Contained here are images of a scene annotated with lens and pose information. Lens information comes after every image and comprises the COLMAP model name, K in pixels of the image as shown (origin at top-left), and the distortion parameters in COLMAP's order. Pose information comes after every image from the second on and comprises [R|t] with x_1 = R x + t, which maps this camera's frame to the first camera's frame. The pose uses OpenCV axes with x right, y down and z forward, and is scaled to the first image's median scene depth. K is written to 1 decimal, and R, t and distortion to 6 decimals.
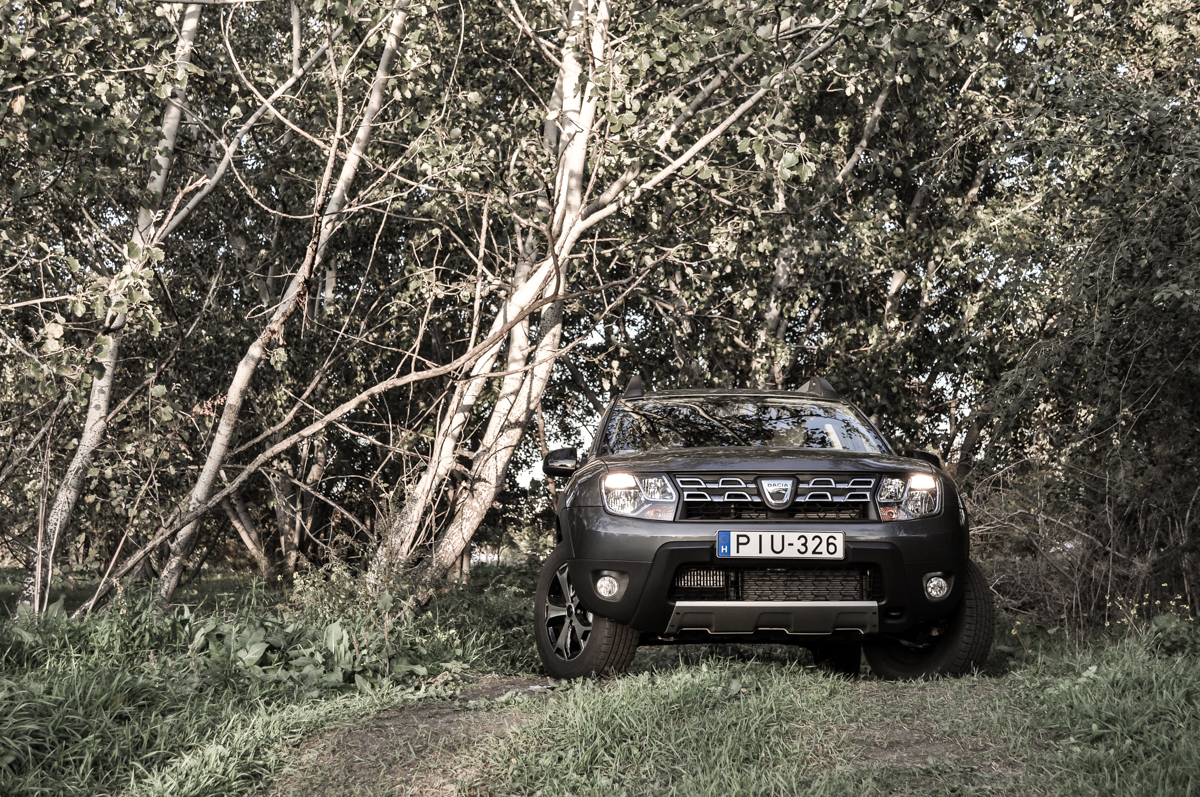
lens RADIAL K [[1722.7, 0, 600.0], [0, 1722.7, 398.5], [0, 0, 1]] dist [-0.034272, 0.033178]
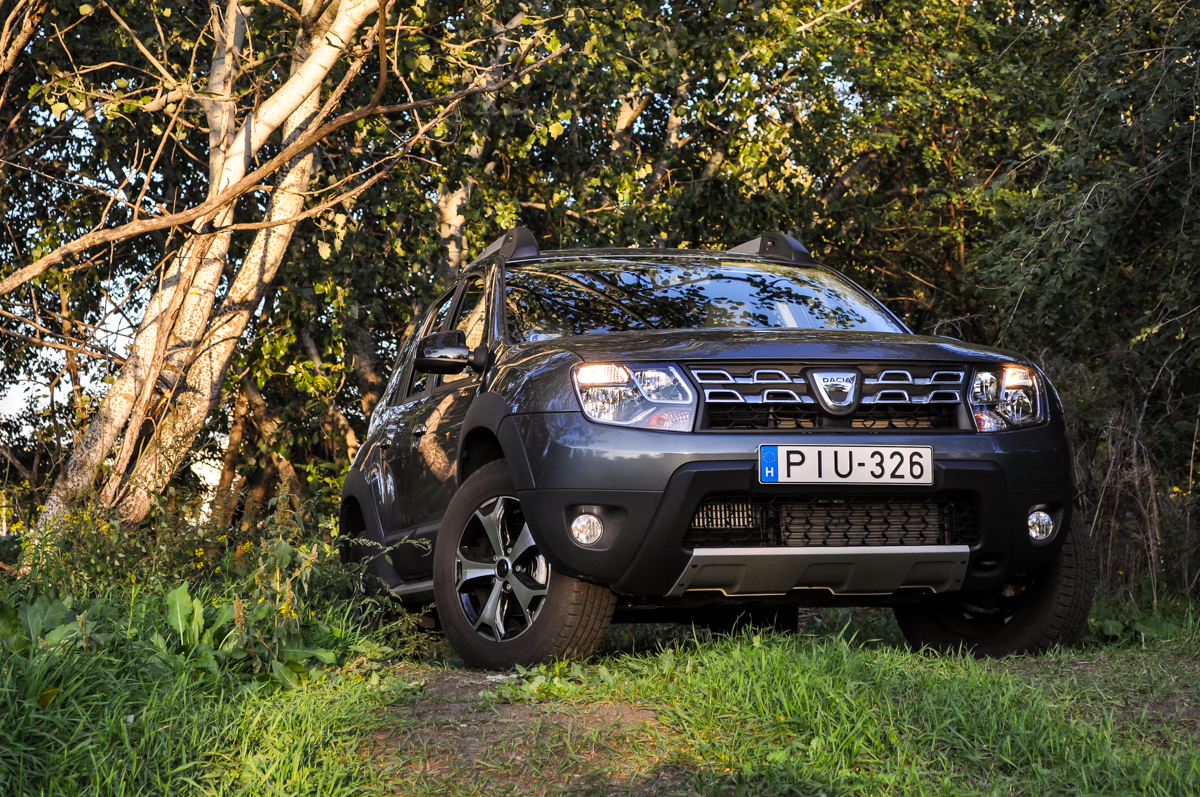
lens RADIAL K [[2566.5, 0, 600.0], [0, 2566.5, 398.5], [0, 0, 1]] dist [0.016883, -0.054222]
pose [[0.977009, -0.000674, 0.213196, -0.209706], [-0.008174, 0.999141, 0.040618, 0.016454], [-0.213040, -0.041427, 0.976165, 0.009298]]
